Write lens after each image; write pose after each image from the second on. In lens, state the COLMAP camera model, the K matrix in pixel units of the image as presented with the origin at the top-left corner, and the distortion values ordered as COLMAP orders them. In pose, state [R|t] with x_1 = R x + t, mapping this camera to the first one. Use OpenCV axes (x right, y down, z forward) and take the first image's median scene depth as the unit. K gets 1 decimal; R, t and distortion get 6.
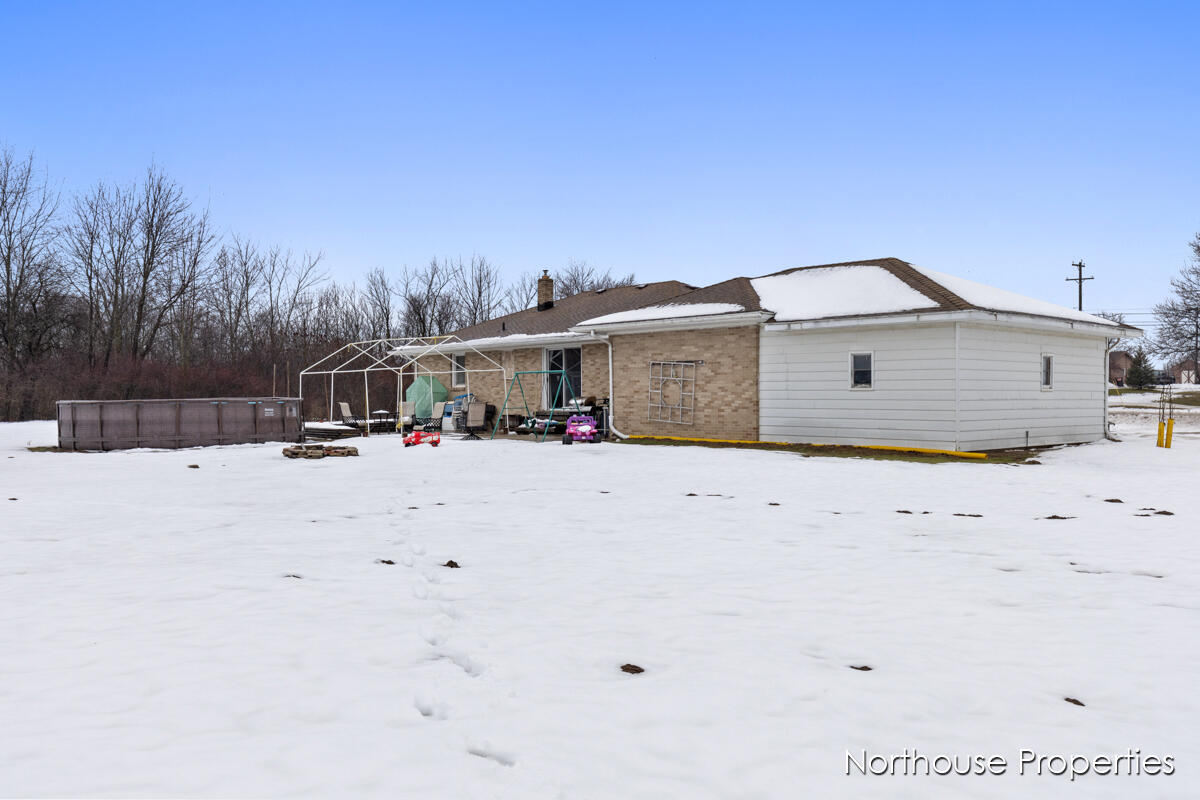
lens RADIAL K [[1035.5, 0, 595.8], [0, 1035.5, 400.6], [0, 0, 1]] dist [0.000297, 0.001827]
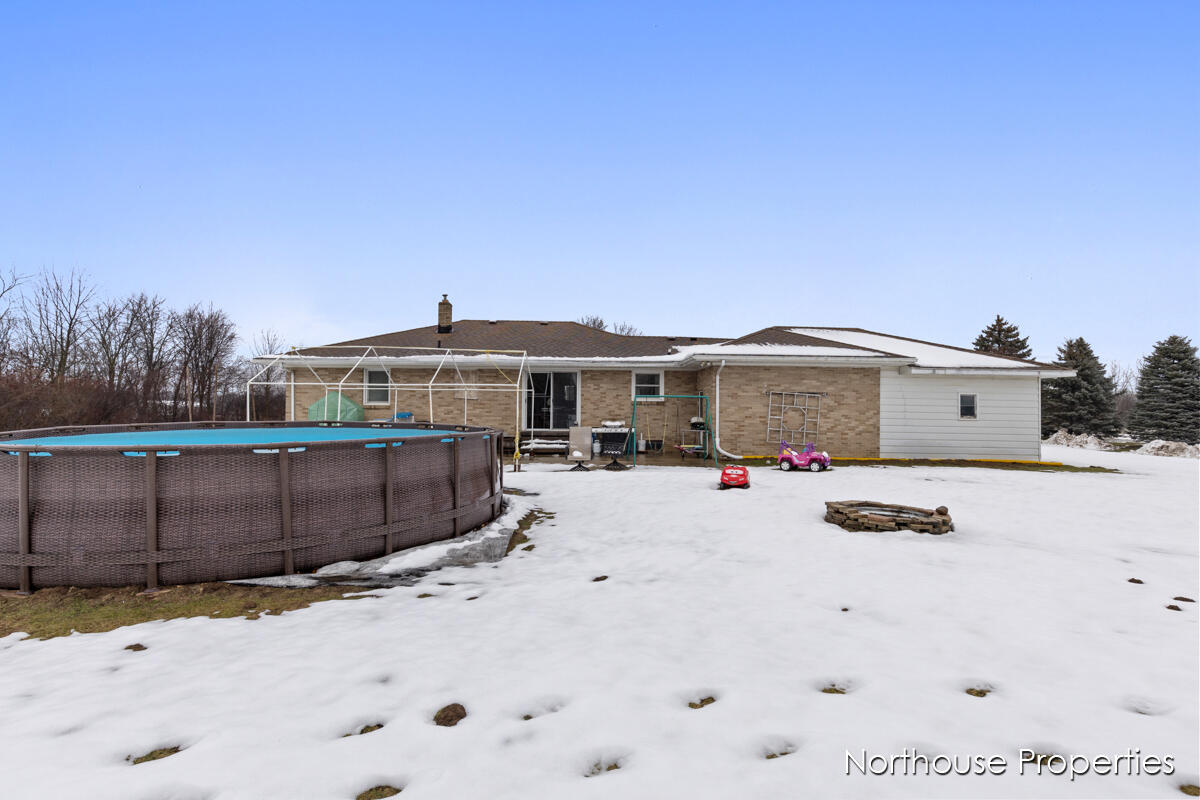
lens RADIAL K [[539.1, 0, 612.7], [0, 539.1, 401.8], [0, 0, 1]] dist [-0.003467, -0.000218]
pose [[0.638505, 0.025423, 0.769198, -0.538712], [-0.012330, 0.999664, -0.022805, -0.010597], [-0.769519, 0.005077, 0.638603, 0.780628]]
